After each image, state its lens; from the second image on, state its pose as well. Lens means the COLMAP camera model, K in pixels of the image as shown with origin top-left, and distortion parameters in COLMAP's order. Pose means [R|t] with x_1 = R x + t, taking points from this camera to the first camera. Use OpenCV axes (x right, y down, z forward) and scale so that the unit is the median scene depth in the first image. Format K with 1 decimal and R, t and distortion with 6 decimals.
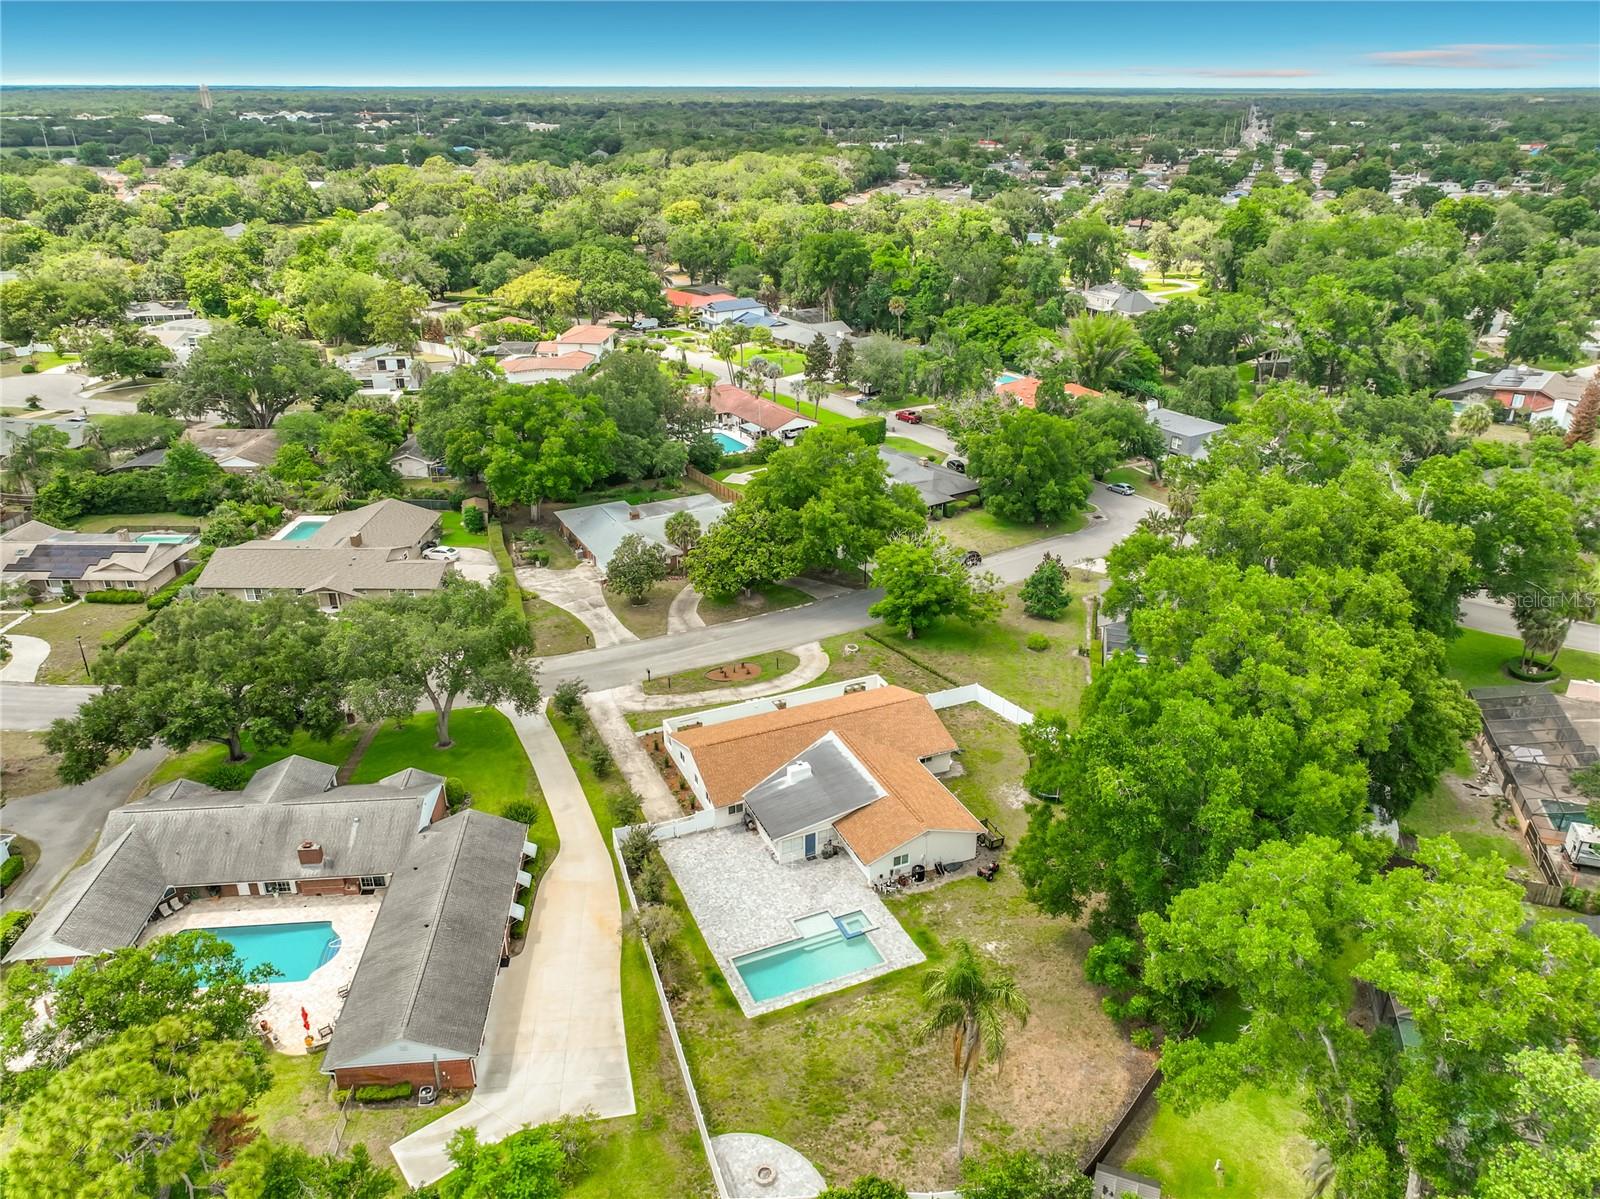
lens RADIAL K [[1144.6, 0, 809.4], [0, 1144.6, 599.6], [0, 0, 1]] dist [-0.010372, 0.002666]
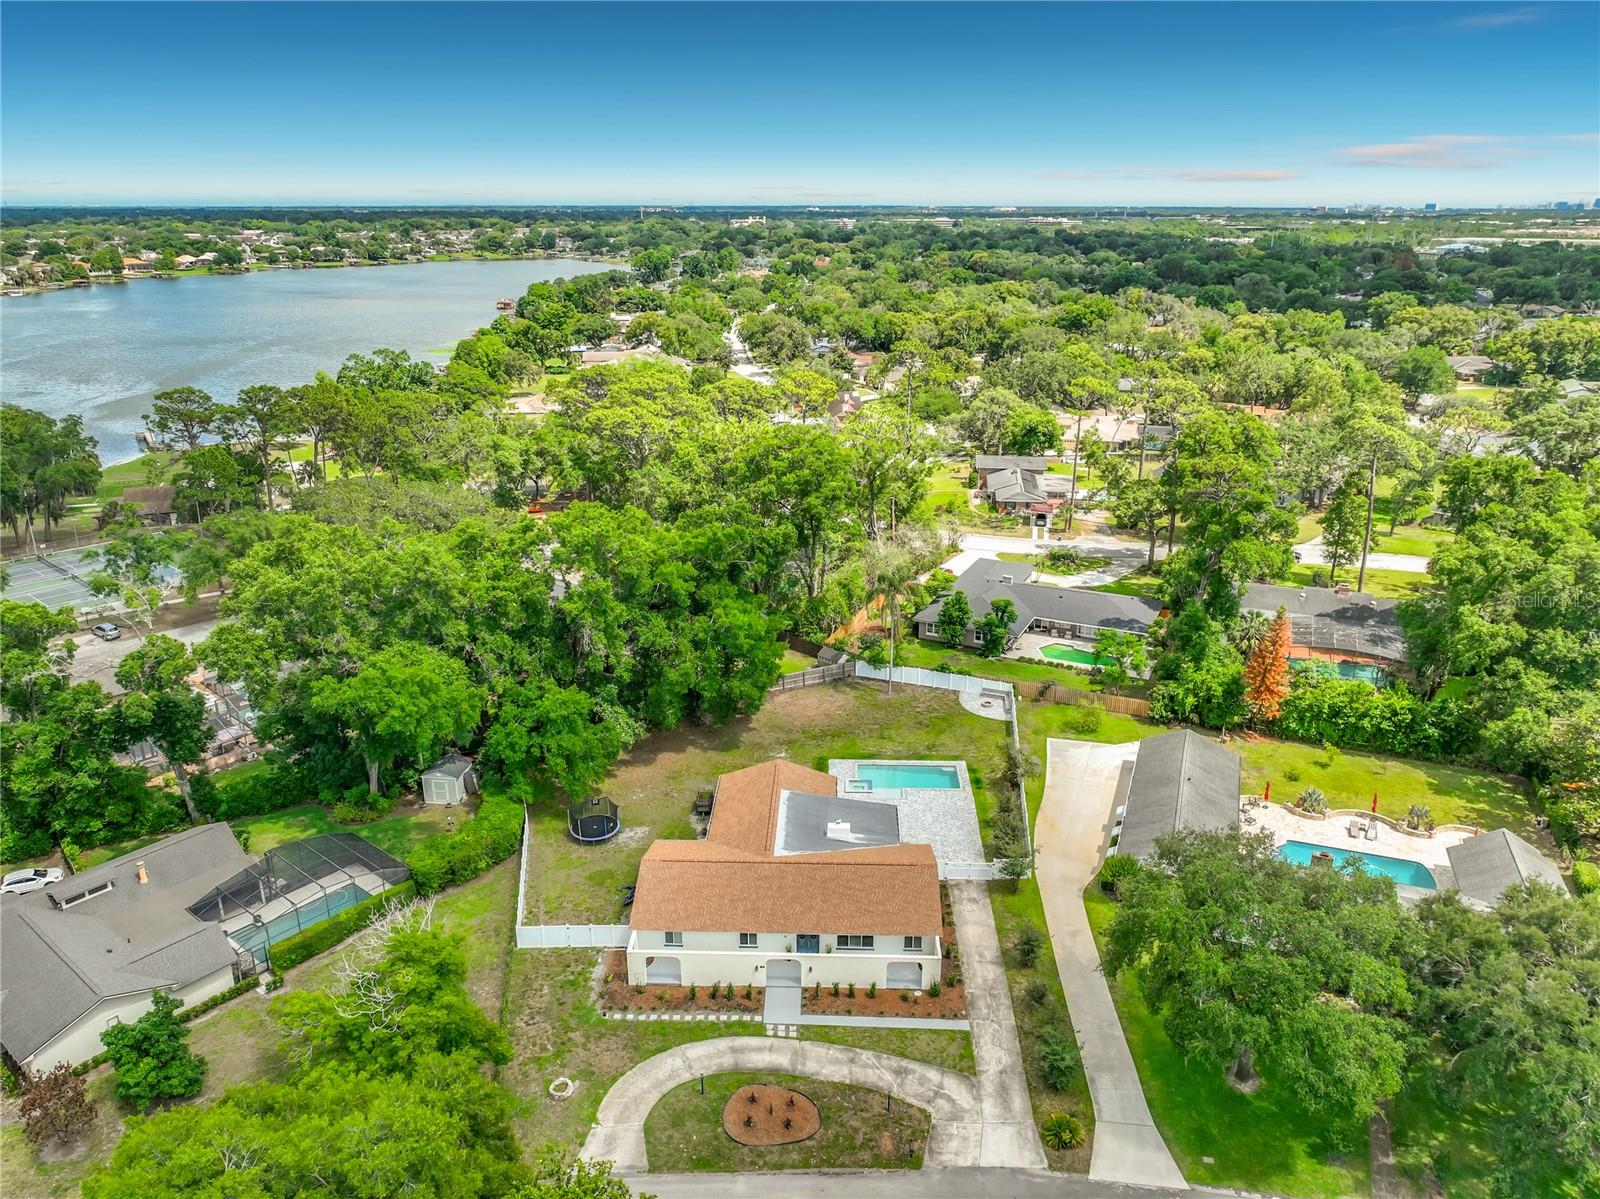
lens RADIAL K [[1144.6, 0, 805.6], [0, 1144.6, 597.2], [0, 0, 1]] dist [-0.010372, 0.002666]
pose [[-0.900416, -0.134882, 0.413591, -0.438661], [0.185097, 0.741585, 0.644819, -0.770018], [-0.393687, 0.657160, -0.642769, 1.822015]]
